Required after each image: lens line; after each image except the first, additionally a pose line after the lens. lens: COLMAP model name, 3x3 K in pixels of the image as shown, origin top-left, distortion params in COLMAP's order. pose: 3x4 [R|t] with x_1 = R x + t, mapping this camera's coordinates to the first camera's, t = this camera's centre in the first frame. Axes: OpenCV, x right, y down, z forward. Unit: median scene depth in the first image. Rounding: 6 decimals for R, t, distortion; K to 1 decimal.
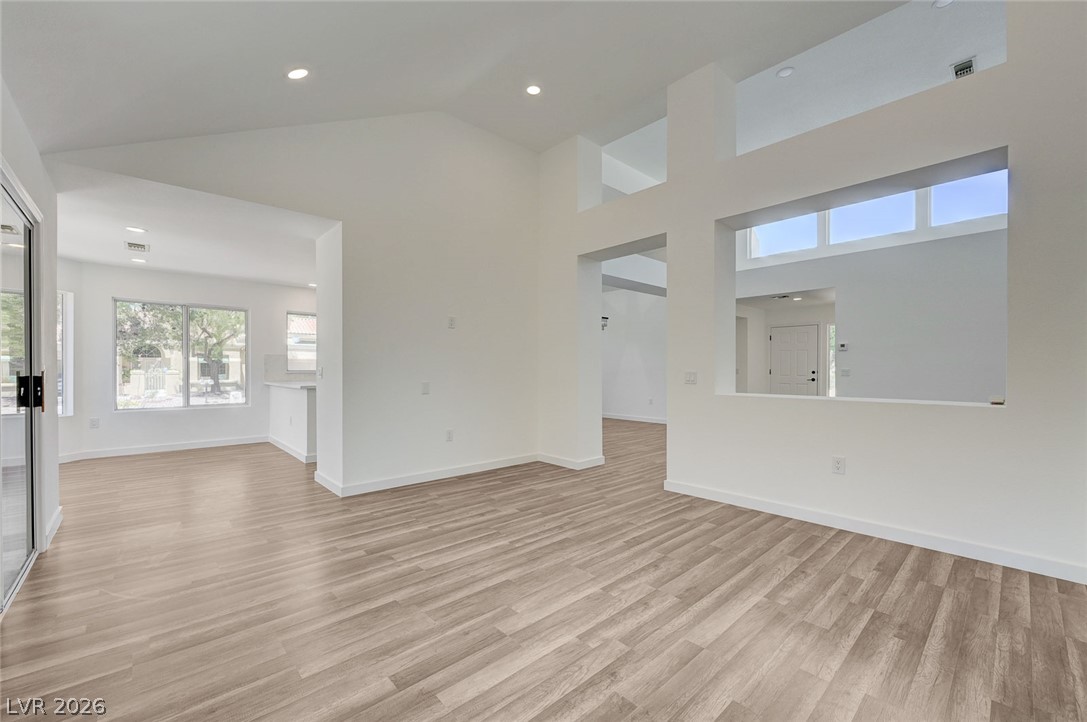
lens RADIAL K [[429.9, 0, 548.1], [0, 429.9, 365.0], [0, 0, 1]] dist [-0.002054, -0.000176]
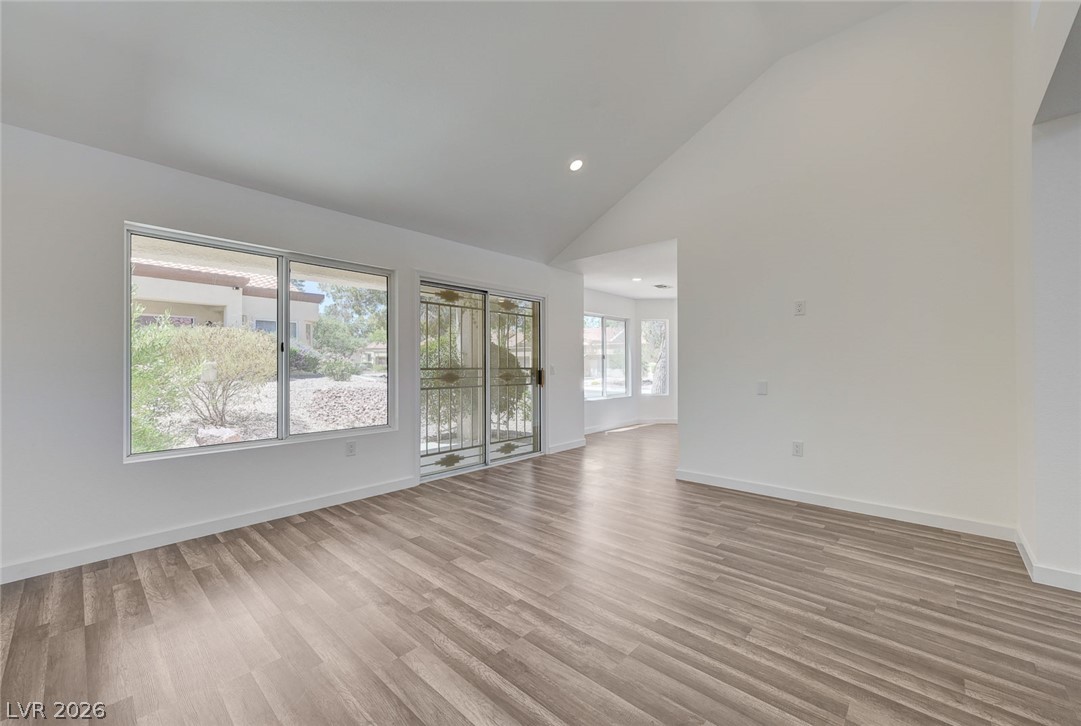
lens RADIAL K [[440.7, 0, 551.8], [0, 440.7, 347.4], [0, 0, 1]] dist [-0.006028, -0.000199]
pose [[0.094265, -0.040828, -0.994710, 0.826742], [0.010043, 0.999147, -0.040058, 0.014735], [0.995496, -0.006214, 0.094595, 0.745975]]
